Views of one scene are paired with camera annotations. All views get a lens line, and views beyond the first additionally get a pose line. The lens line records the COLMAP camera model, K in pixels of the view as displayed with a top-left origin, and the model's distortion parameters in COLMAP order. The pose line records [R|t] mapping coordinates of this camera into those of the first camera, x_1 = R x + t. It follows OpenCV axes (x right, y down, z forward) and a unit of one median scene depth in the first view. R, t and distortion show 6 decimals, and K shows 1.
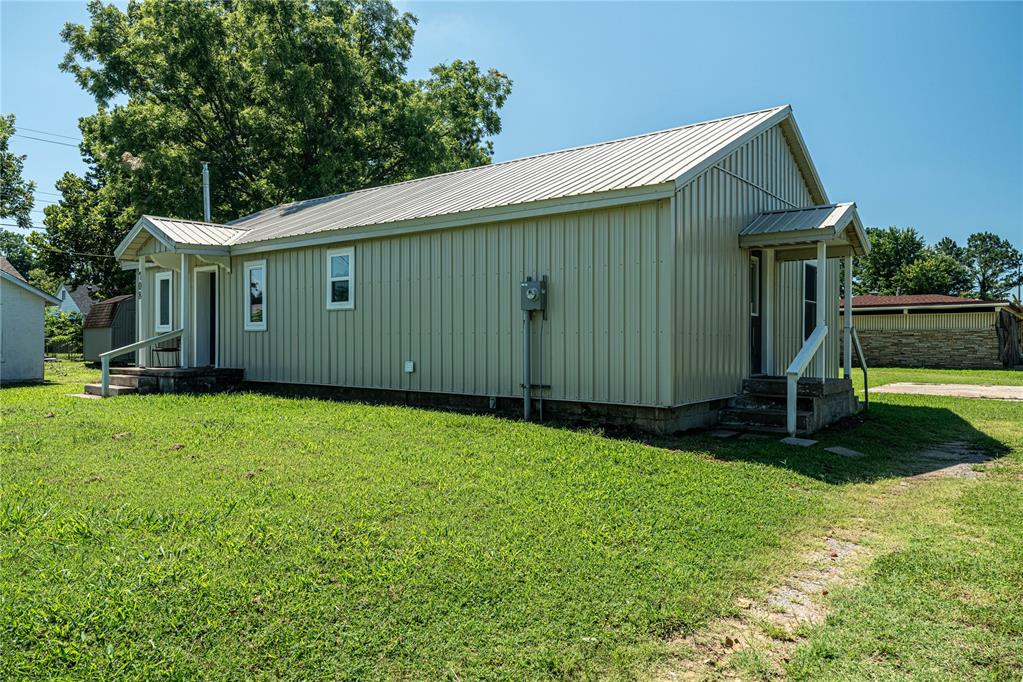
lens RADIAL K [[713.4, 0, 511.5], [0, 713.4, 341.0], [0, 0, 1]] dist [0.001834, 0.000515]
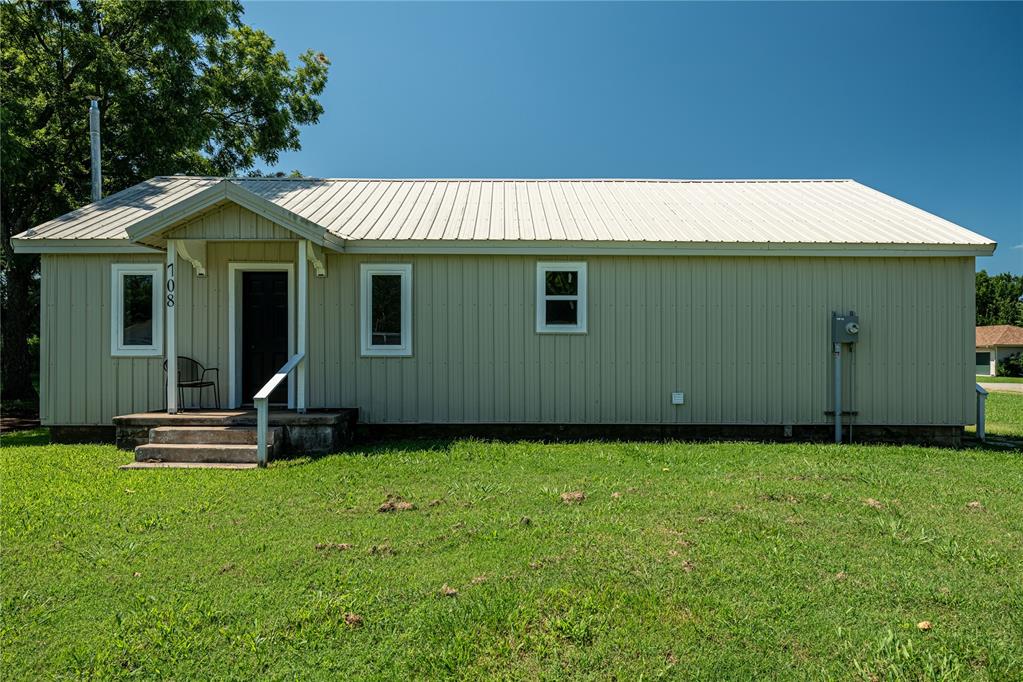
lens RADIAL K [[694.6, 0, 511.5], [0, 694.6, 341.0], [0, 0, 1]] dist [0.002945, 0.002721]
pose [[0.785450, 0.008058, 0.618873, -0.879196], [-0.002735, 0.999951, -0.009549, -0.029700], [-0.618919, 0.005808, 0.785433, 0.420108]]
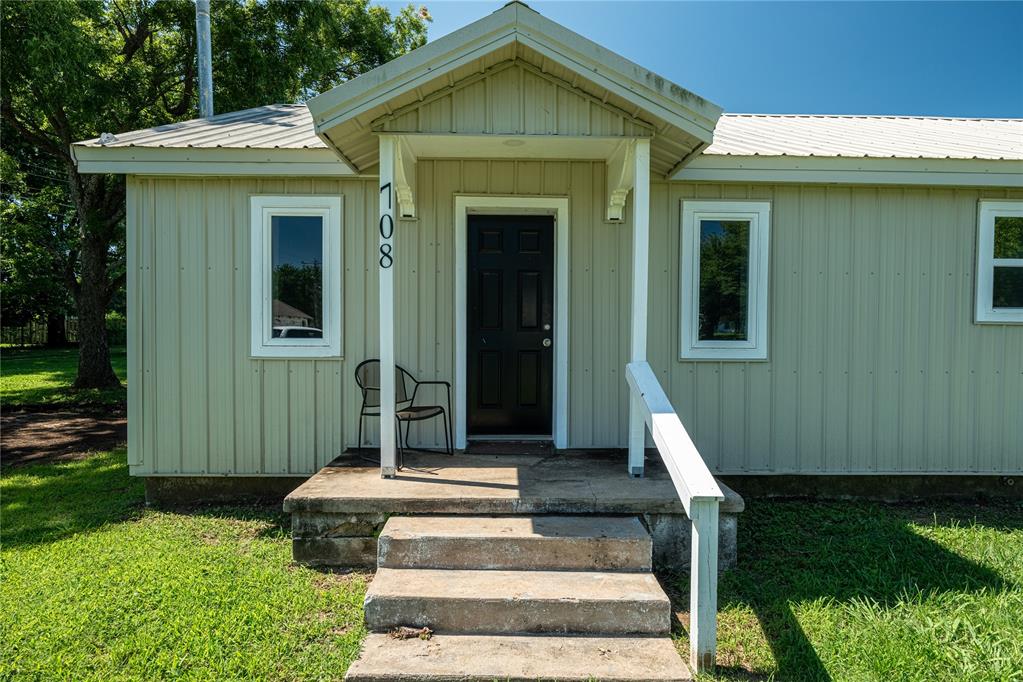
lens RADIAL K [[566.2, 0, 514.2], [0, 566.2, 334.7], [0, 0, 1]] dist [-0.000338, 0.000174]
pose [[0.775601, -0.005879, 0.631197, -0.842793], [-0.010085, 0.999714, 0.021704, -0.045320], [-0.631143, -0.023199, 0.775319, 1.002366]]
